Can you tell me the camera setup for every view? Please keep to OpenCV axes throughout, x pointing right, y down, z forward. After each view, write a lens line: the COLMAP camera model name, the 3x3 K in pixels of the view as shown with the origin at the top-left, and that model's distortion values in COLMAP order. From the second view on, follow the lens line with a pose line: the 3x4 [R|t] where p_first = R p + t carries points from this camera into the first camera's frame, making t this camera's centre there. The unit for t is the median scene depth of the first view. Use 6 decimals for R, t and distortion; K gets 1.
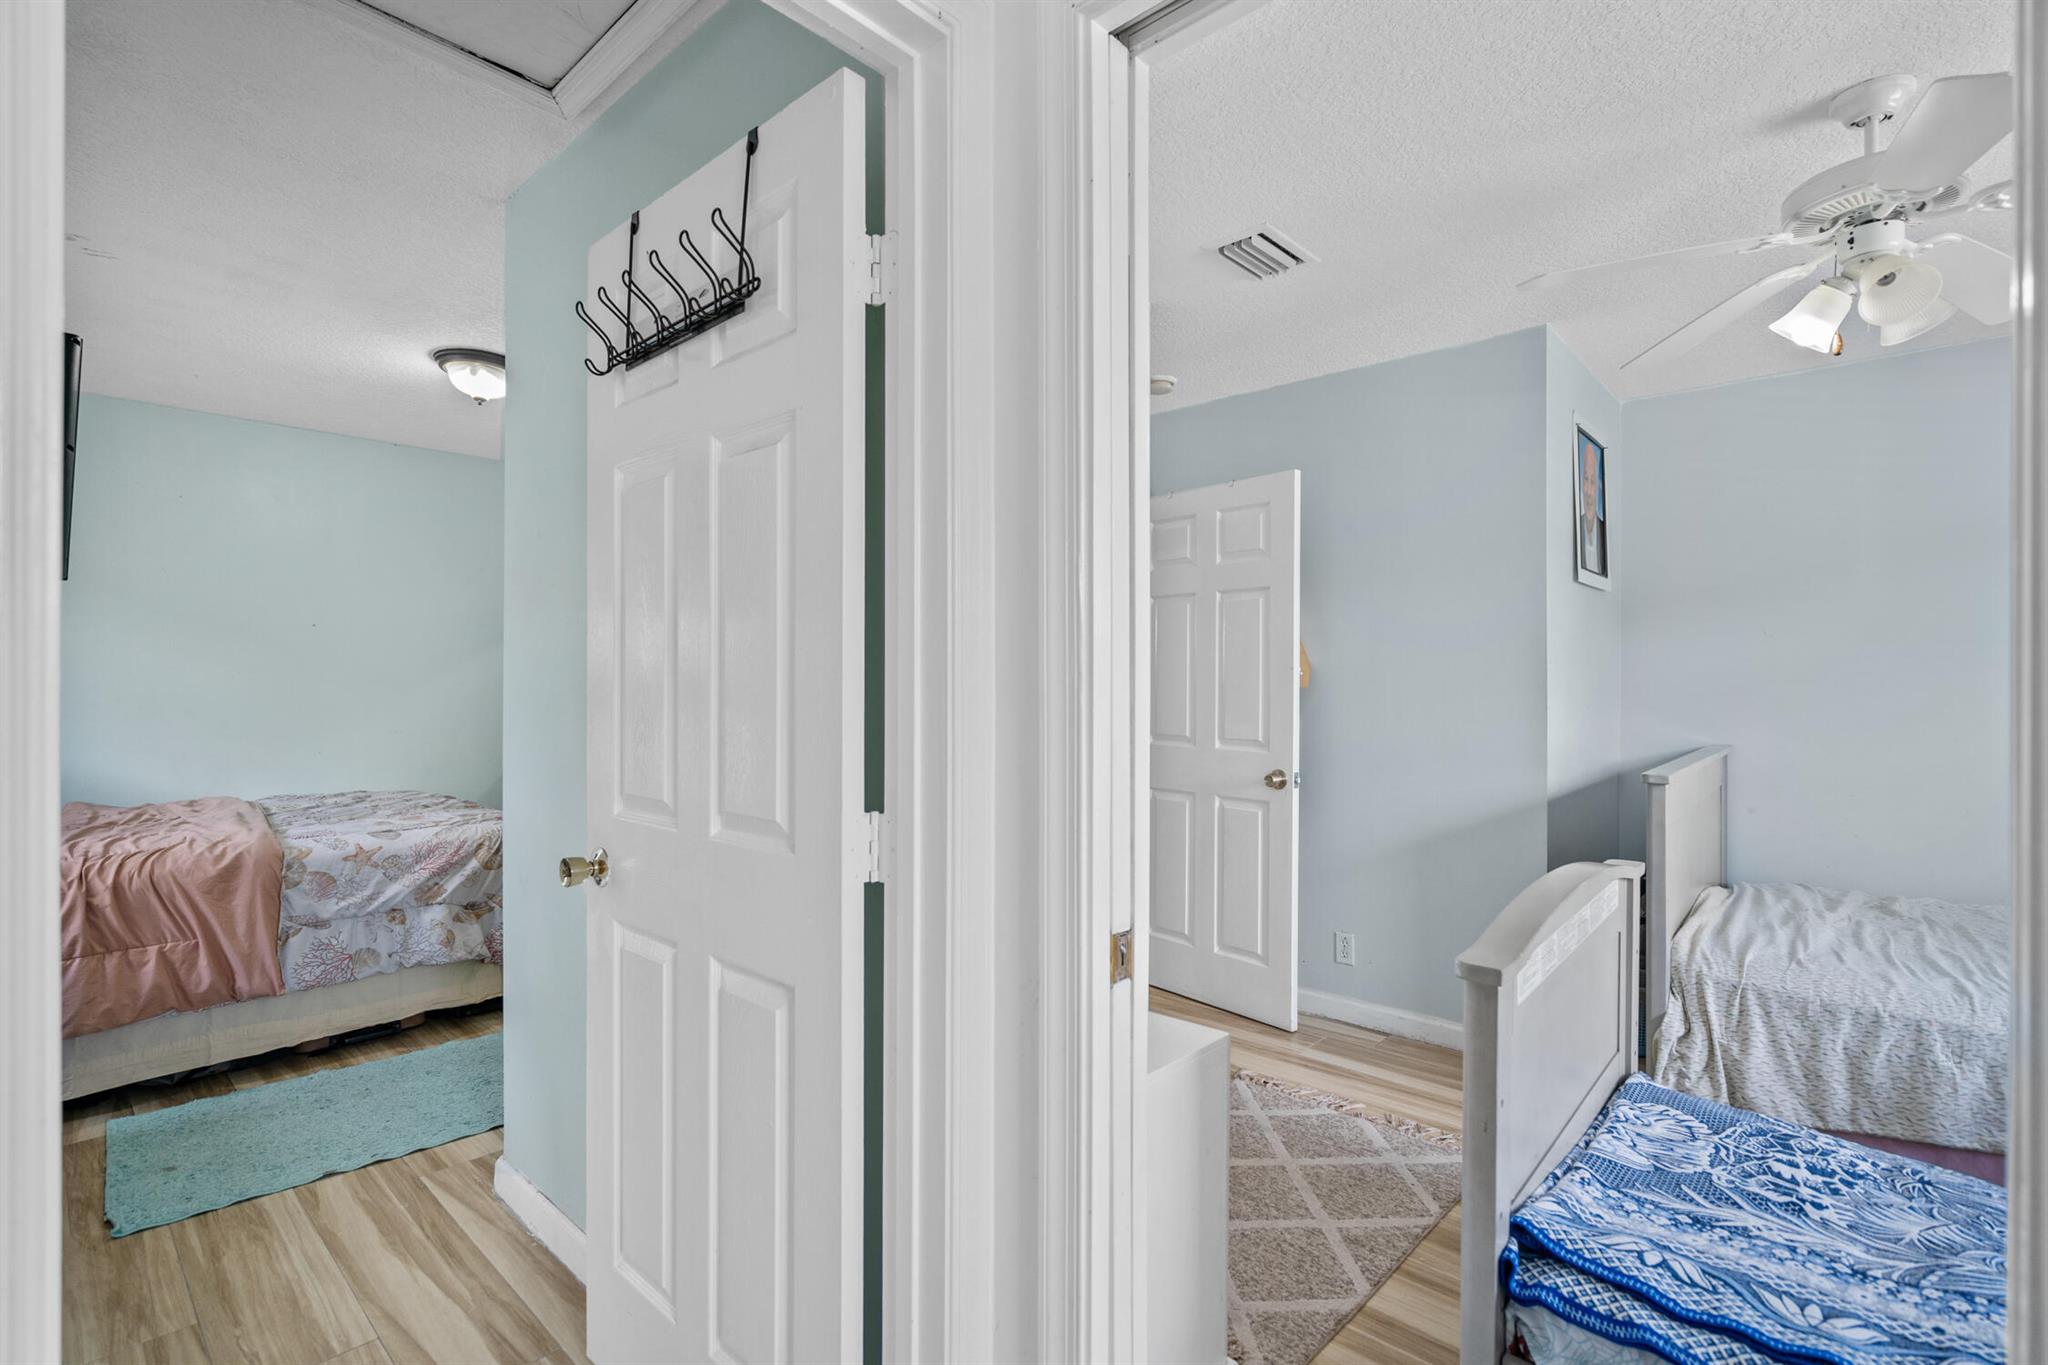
lens RADIAL K [[936.5, 0, 1028.0], [0, 936.5, 693.6], [0, 0, 1]] dist [-0.001484, 0.000052]
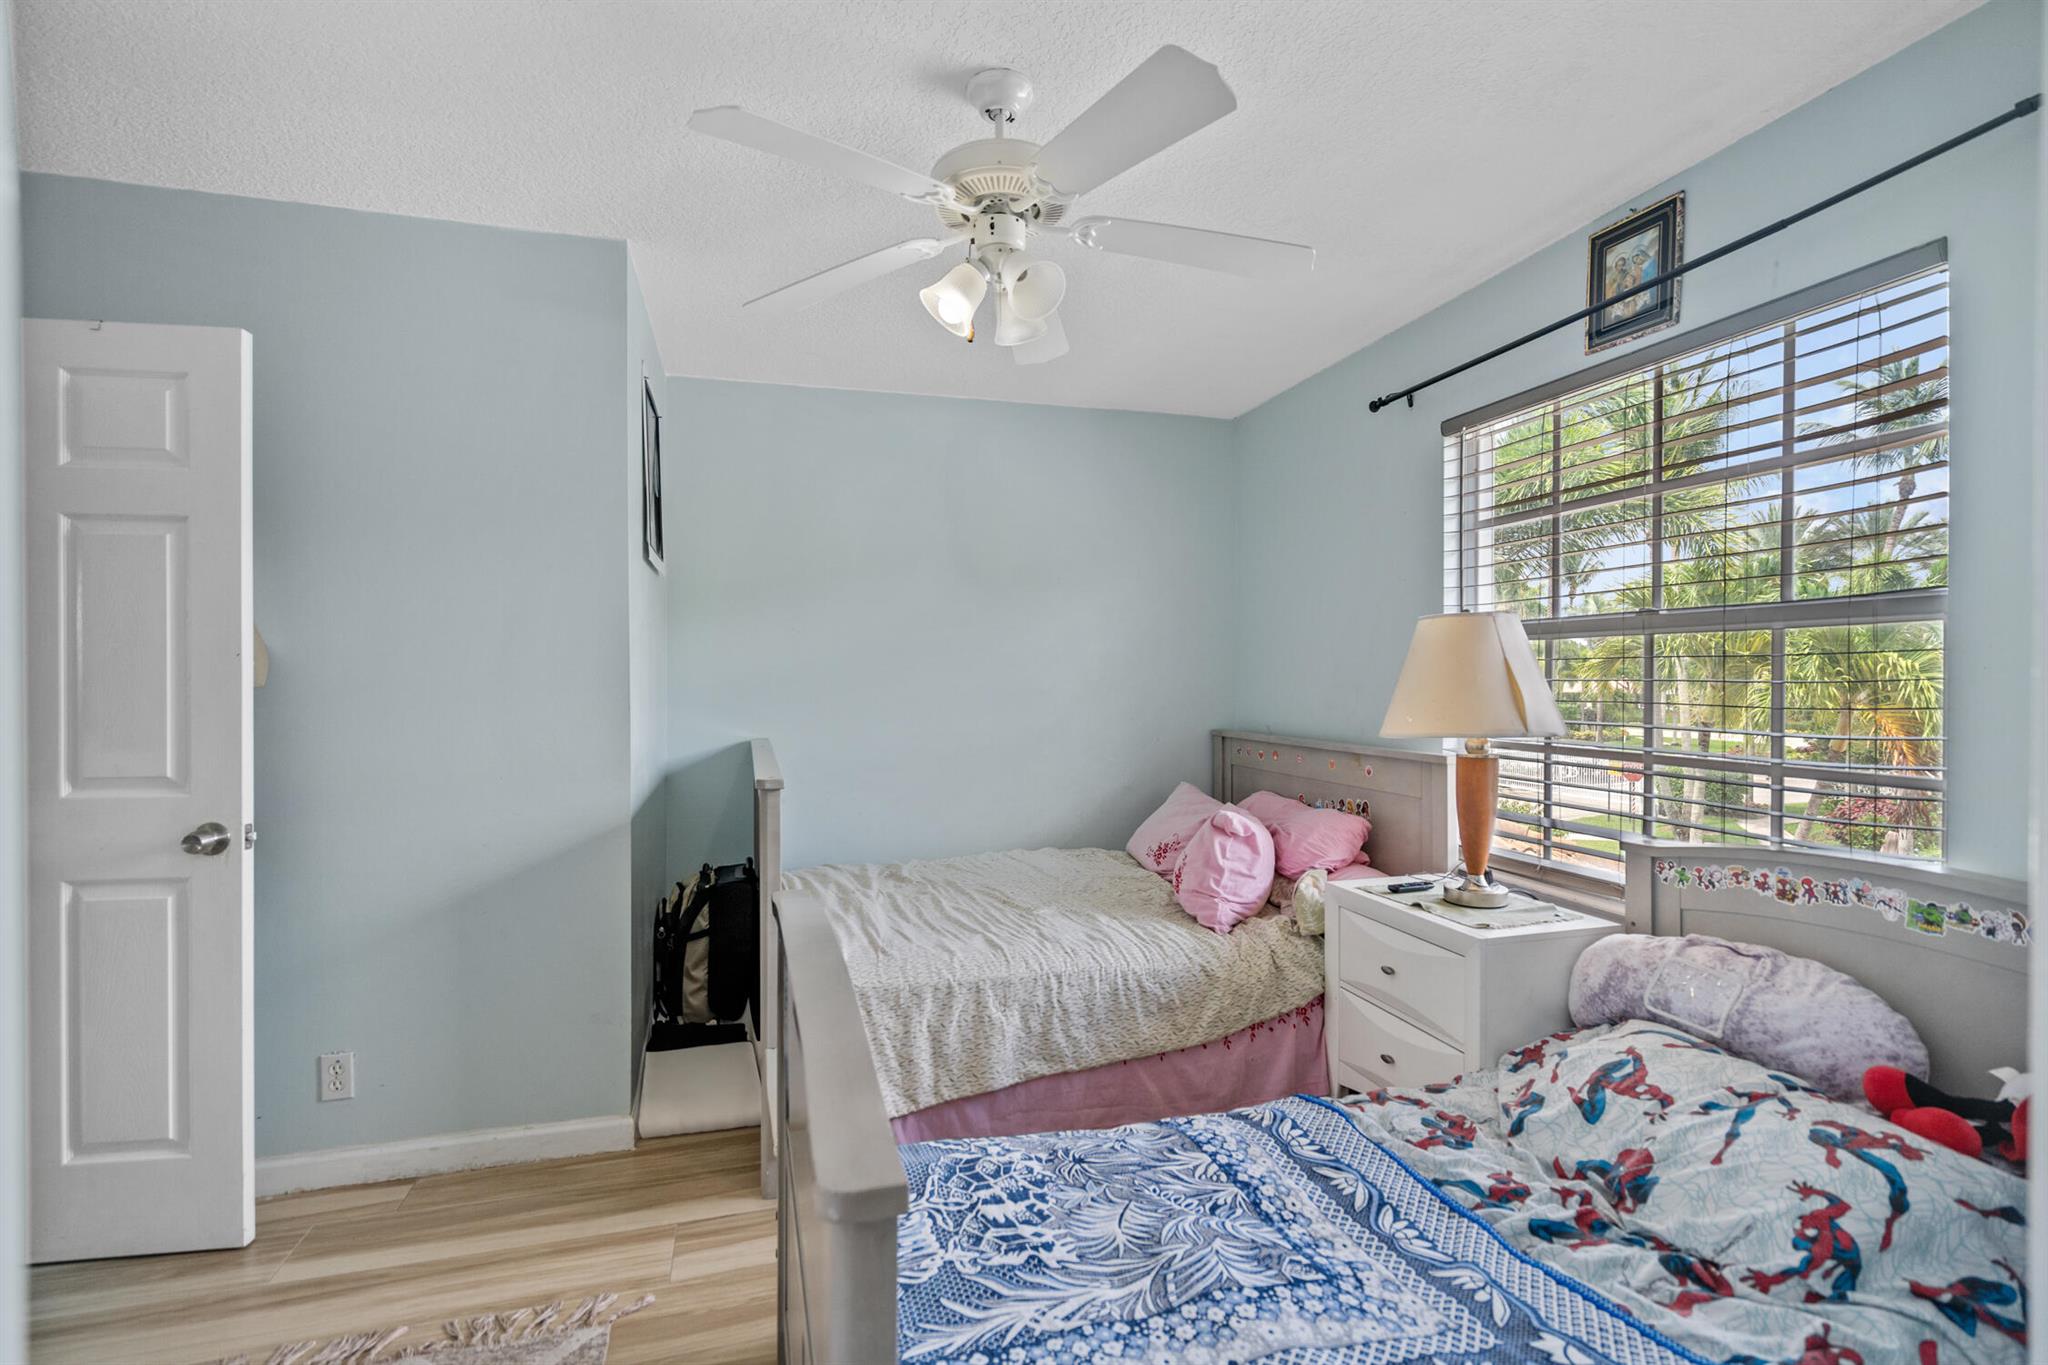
lens RADIAL K [[945.0, 0, 1024.0], [0, 945.0, 682.5], [0, 0, 1]] dist [-0.000258, 0.000983]
pose [[0.522622, -0.007025, 0.852536, 0.035446], [0.015009, 0.999887, -0.000962, -0.000699], [-0.852432, 0.013299, 0.522668, 0.361281]]
